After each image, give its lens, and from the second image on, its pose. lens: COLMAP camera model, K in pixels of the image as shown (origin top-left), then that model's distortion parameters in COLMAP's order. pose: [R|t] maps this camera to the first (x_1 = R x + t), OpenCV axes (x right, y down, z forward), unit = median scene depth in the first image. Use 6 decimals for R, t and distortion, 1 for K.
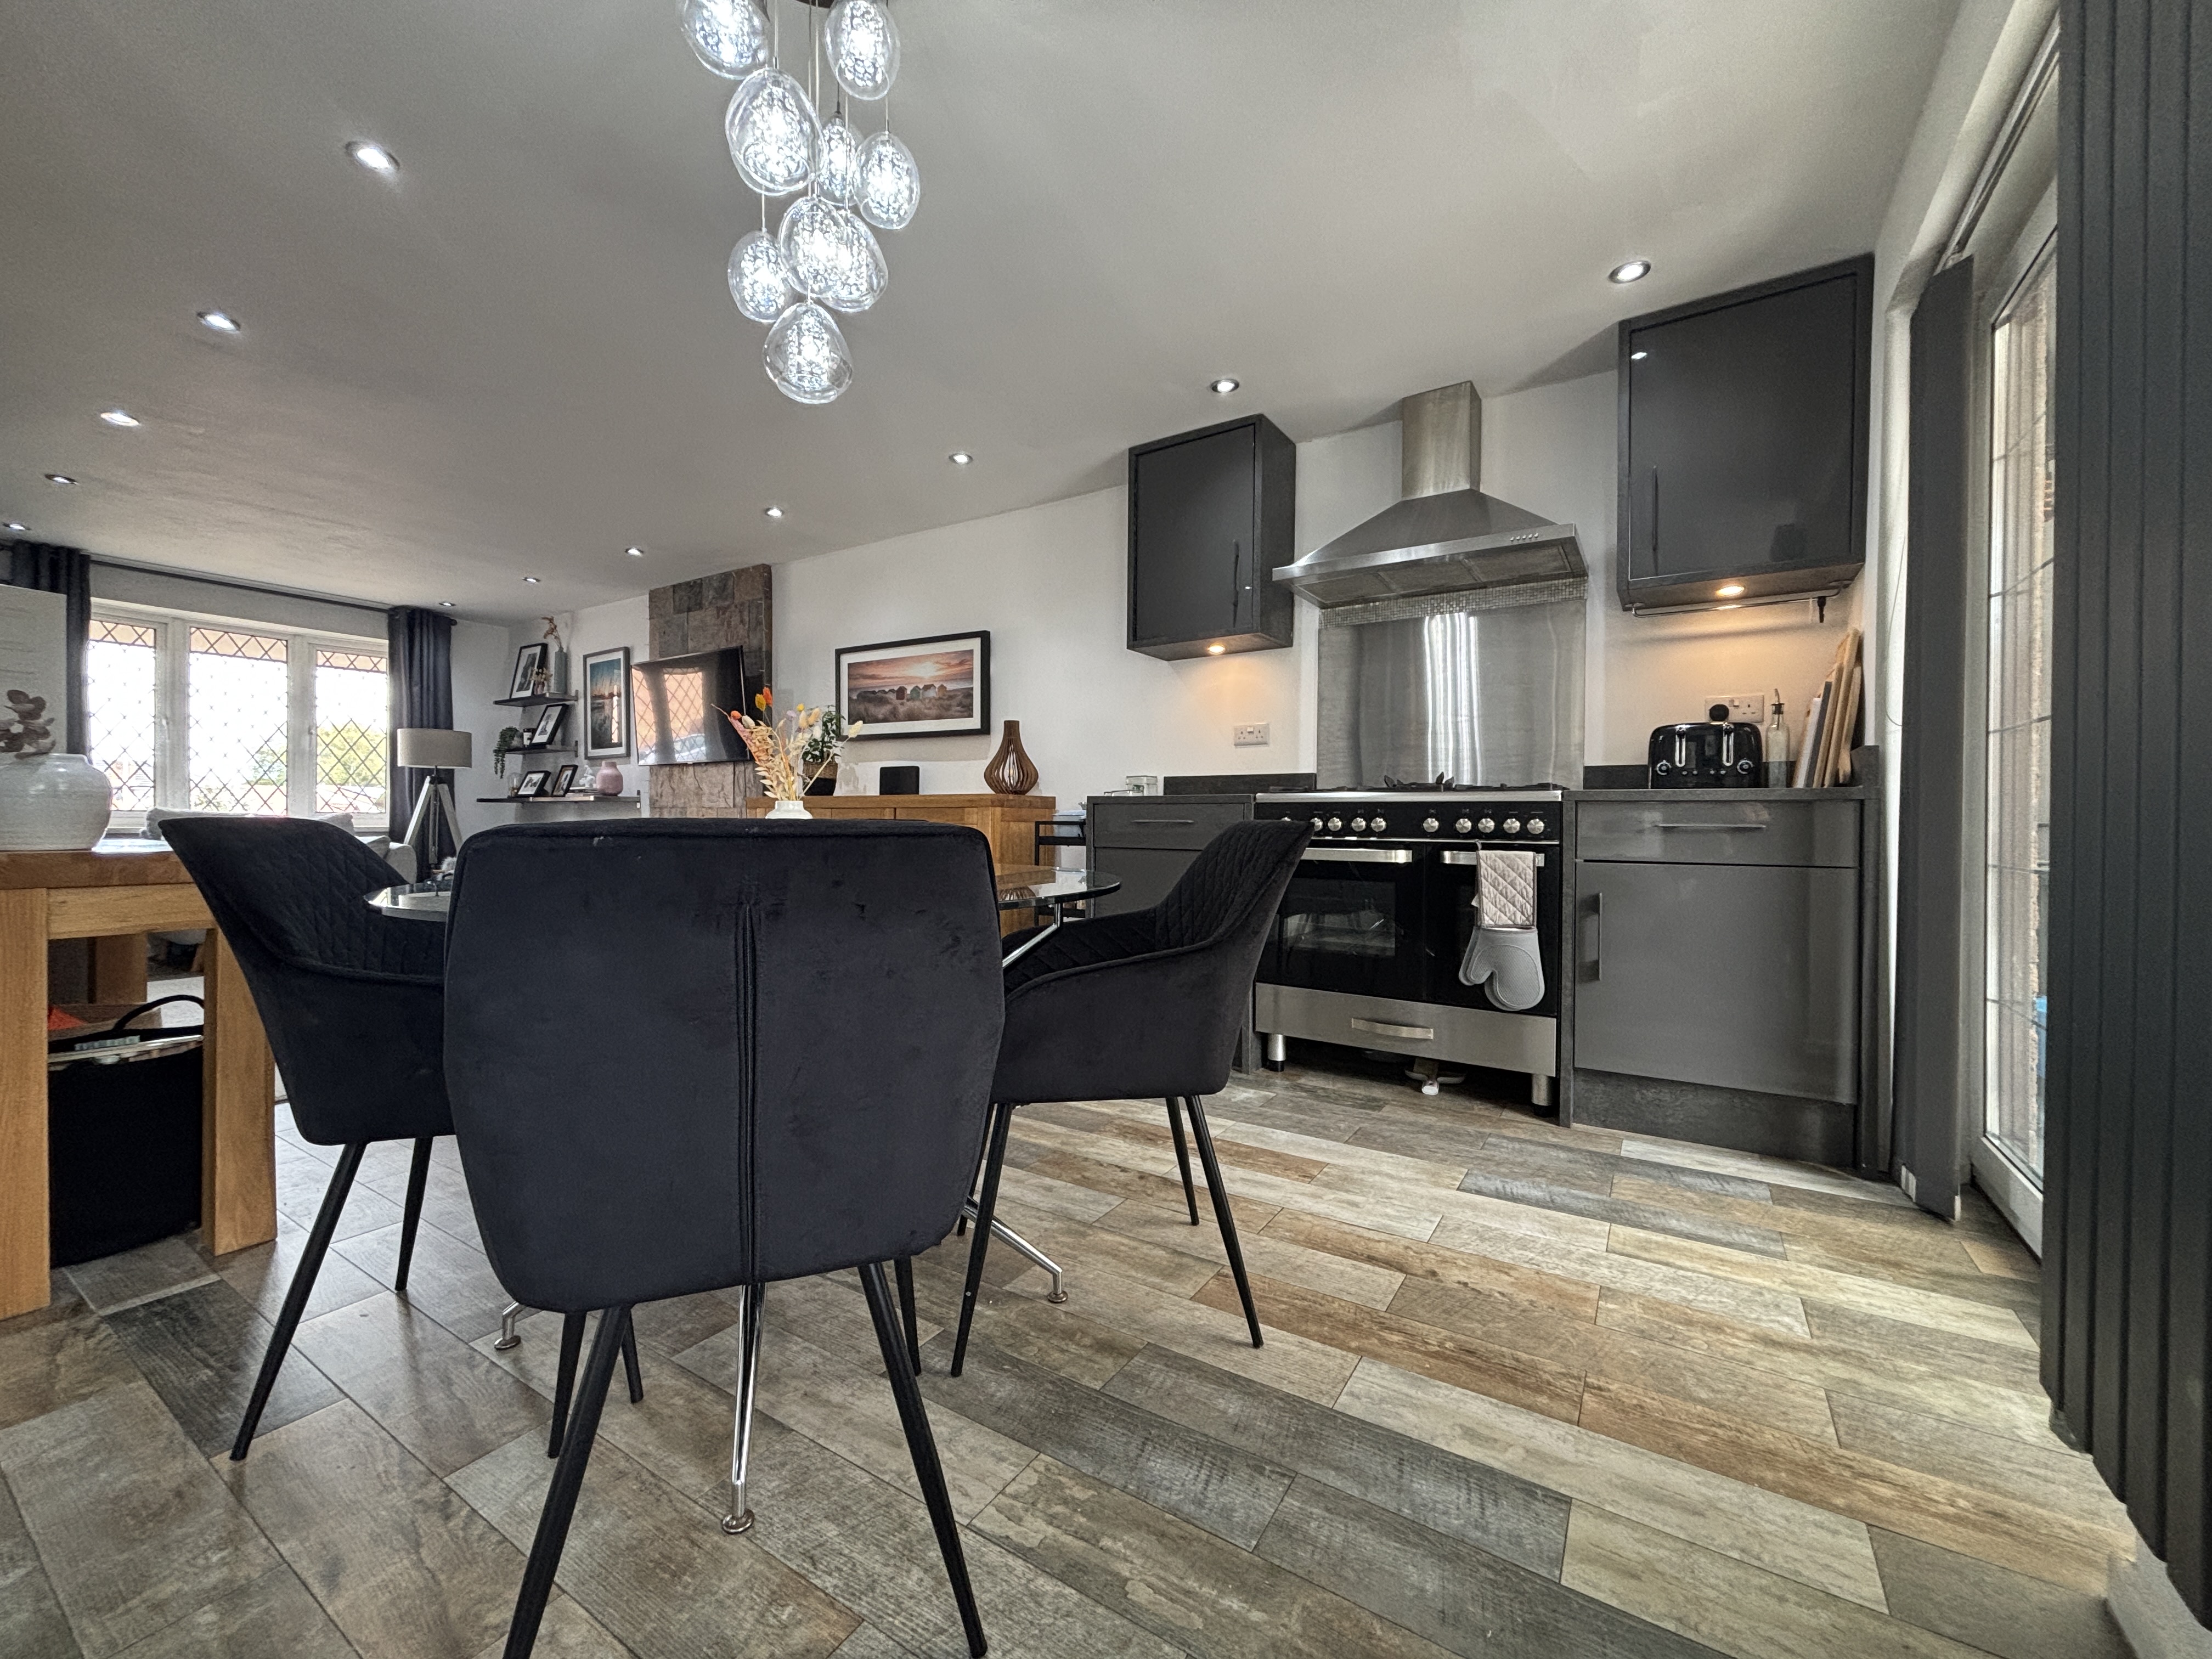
lens RADIAL K [[884.6, 0, 1095.5], [0, 884.6, 832.1], [0, 0, 1]] dist [-0.001985, 0.001090]
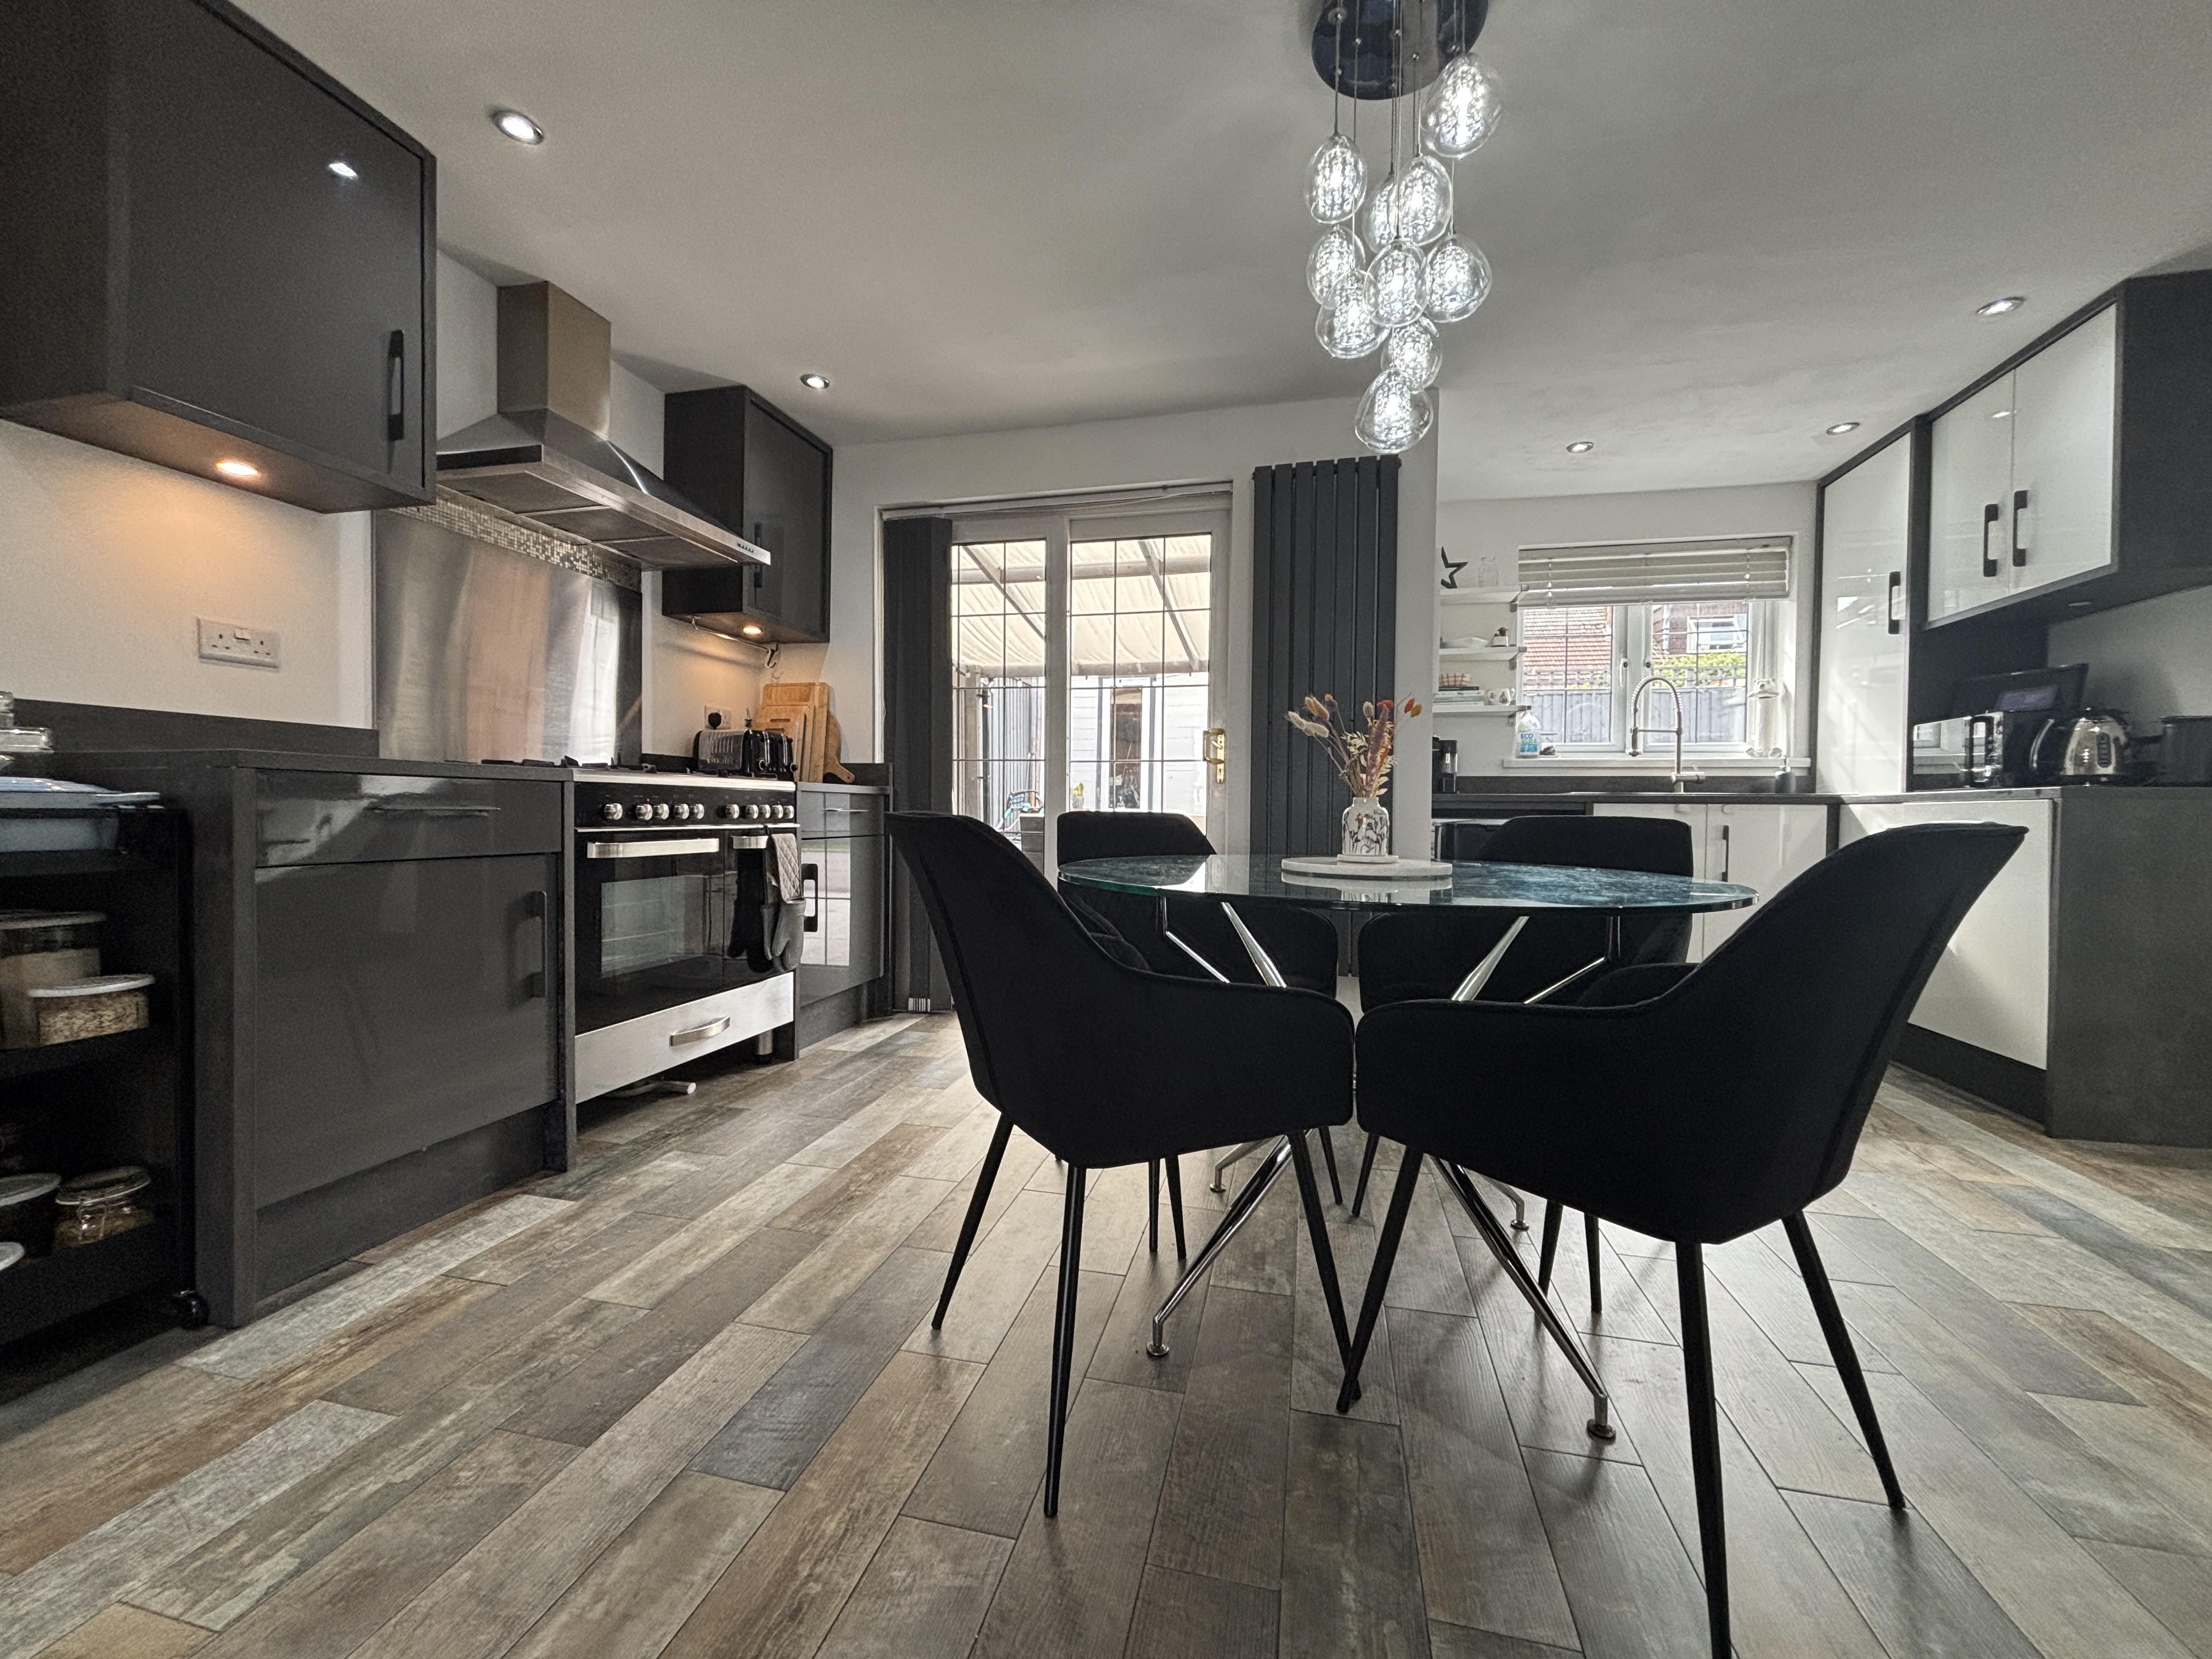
lens RADIAL K [[884.6, 0, 1096.0], [0, 884.6, 829.6], [0, 0, 1]] dist [-0.001985, 0.001090]
pose [[-0.329582, -0.026684, 0.943750, -0.769200], [0.005559, 0.999528, 0.030203, -0.017149], [-0.944111, 0.015201, -0.329278, 1.039332]]
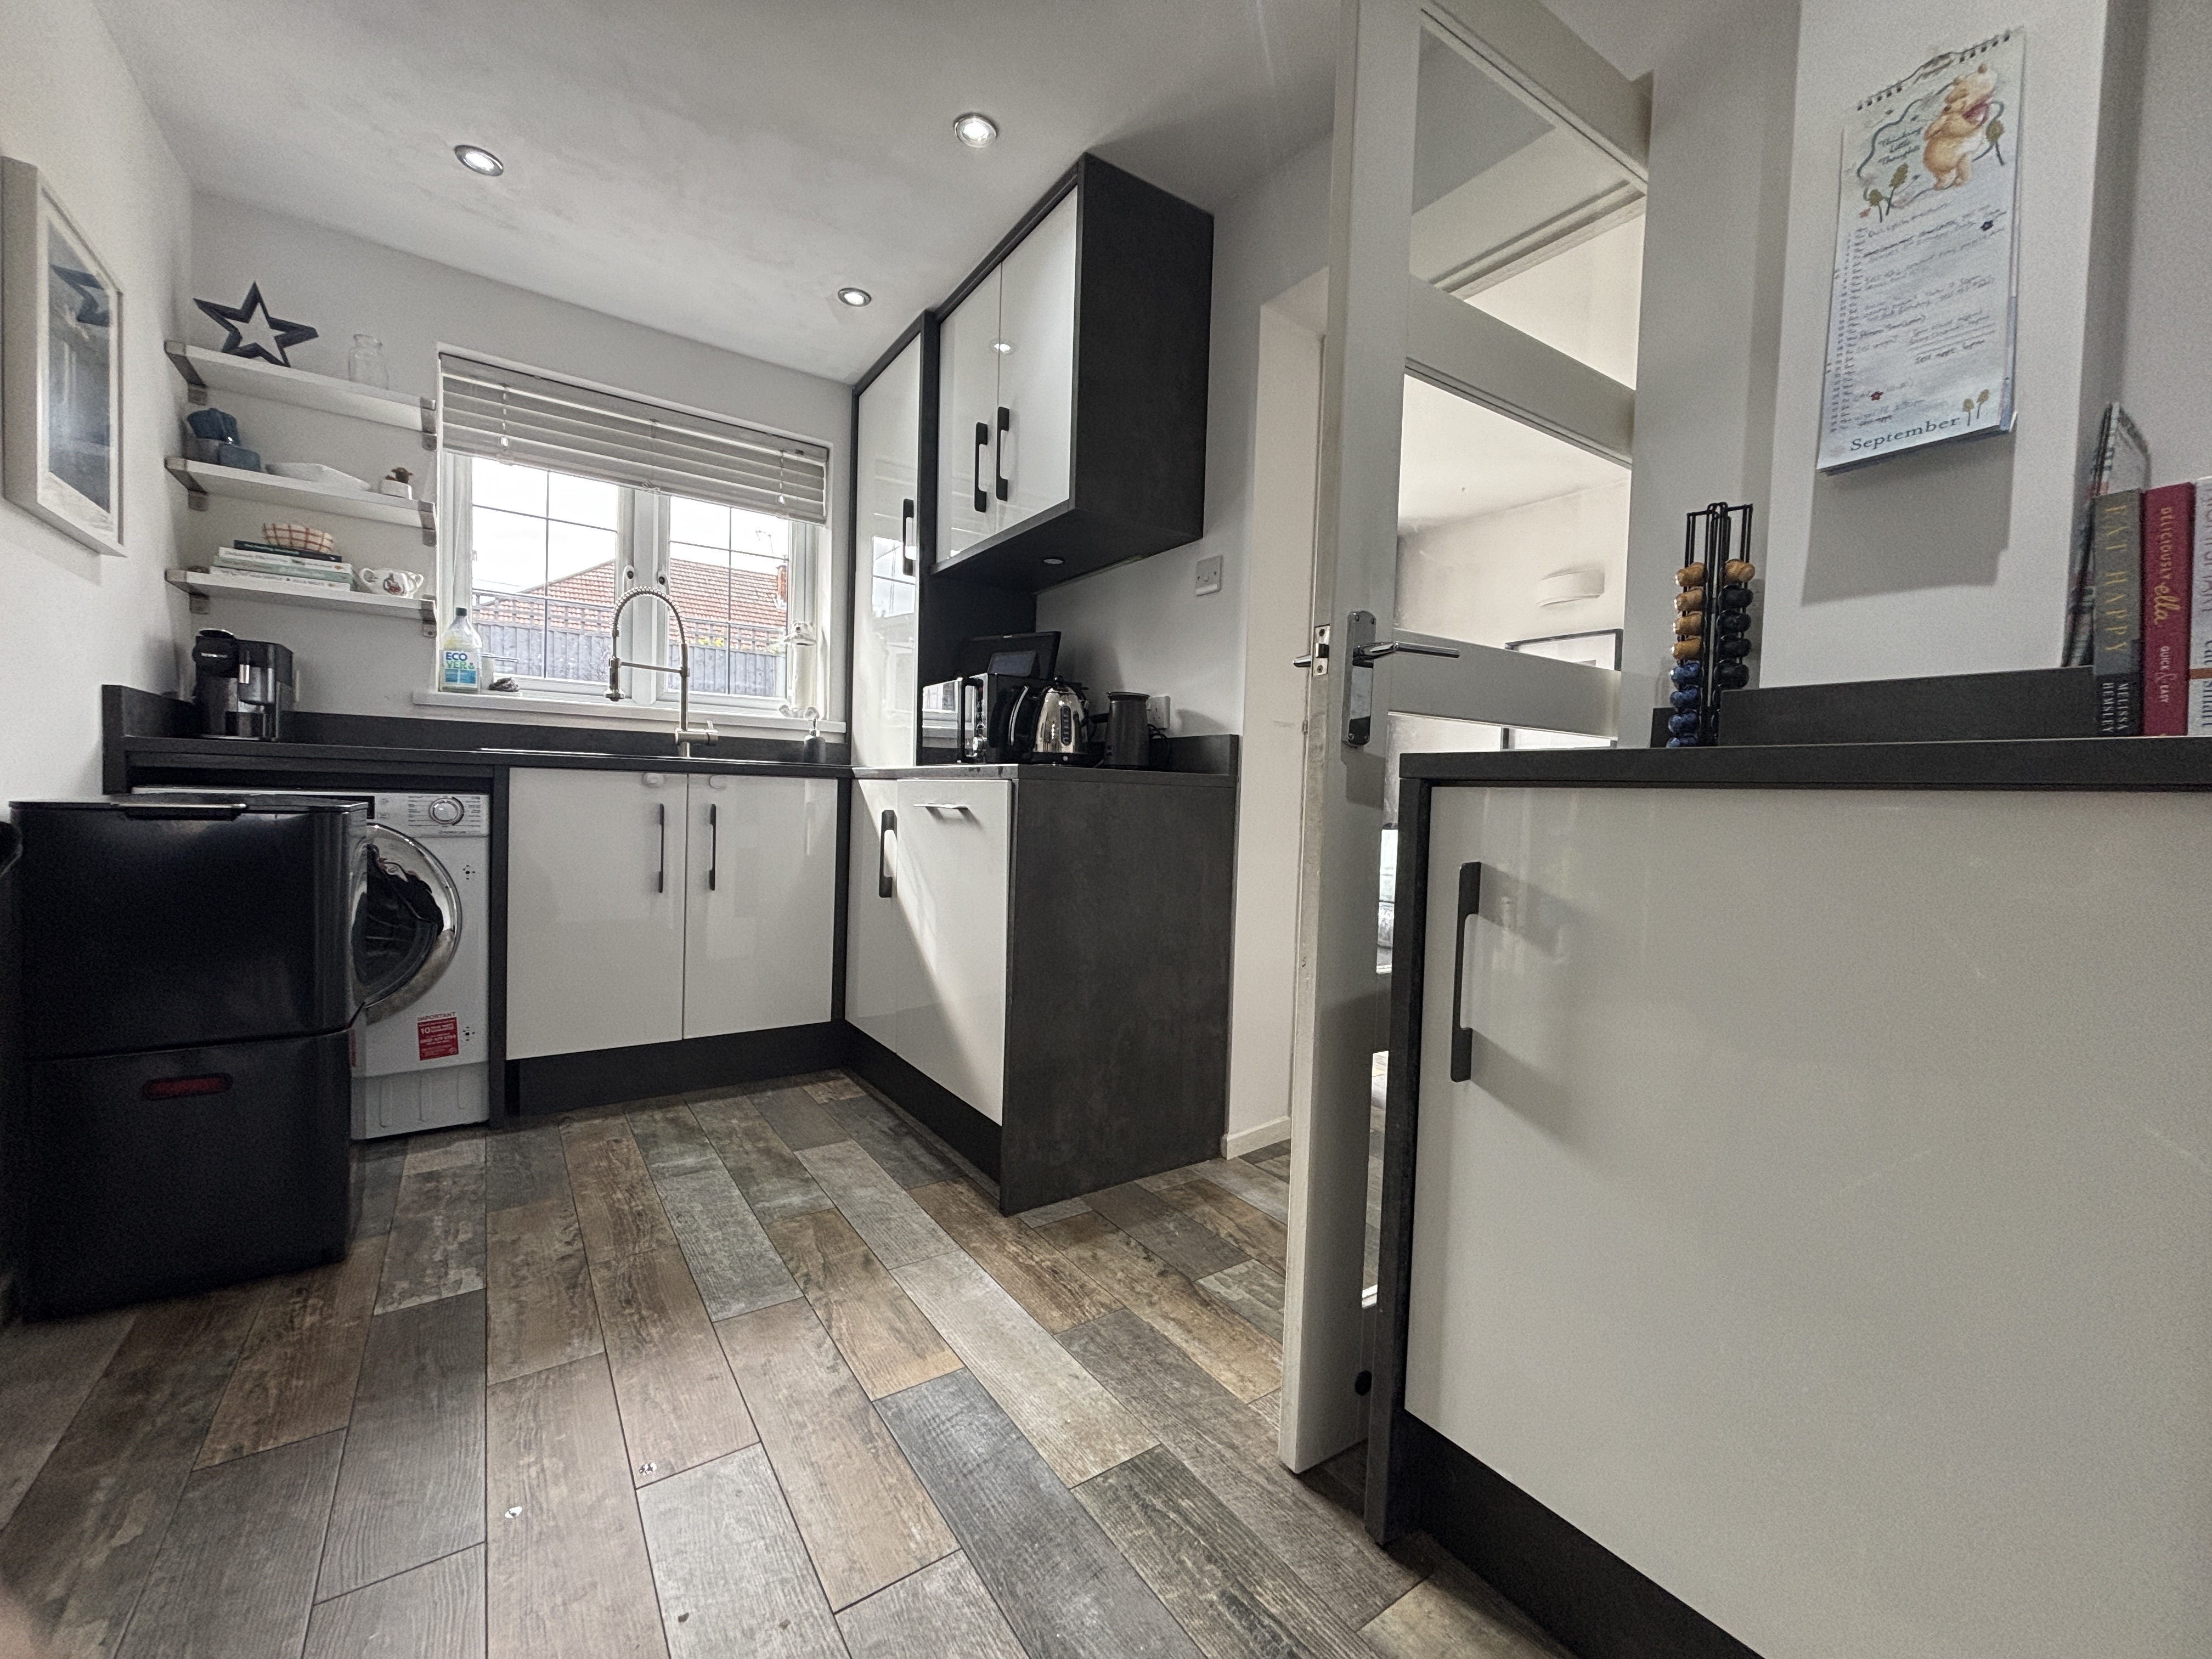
lens RADIAL K [[884.6, 0, 1094.3], [0, 884.6, 820.9], [0, 0, 1]] dist [-0.001985, 0.001090]
pose [[-0.922002, -0.047328, 0.384282, -0.551871], [-0.030168, 0.998265, 0.050564, -0.021231], [-0.386008, 0.035027, -0.921830, 0.389794]]
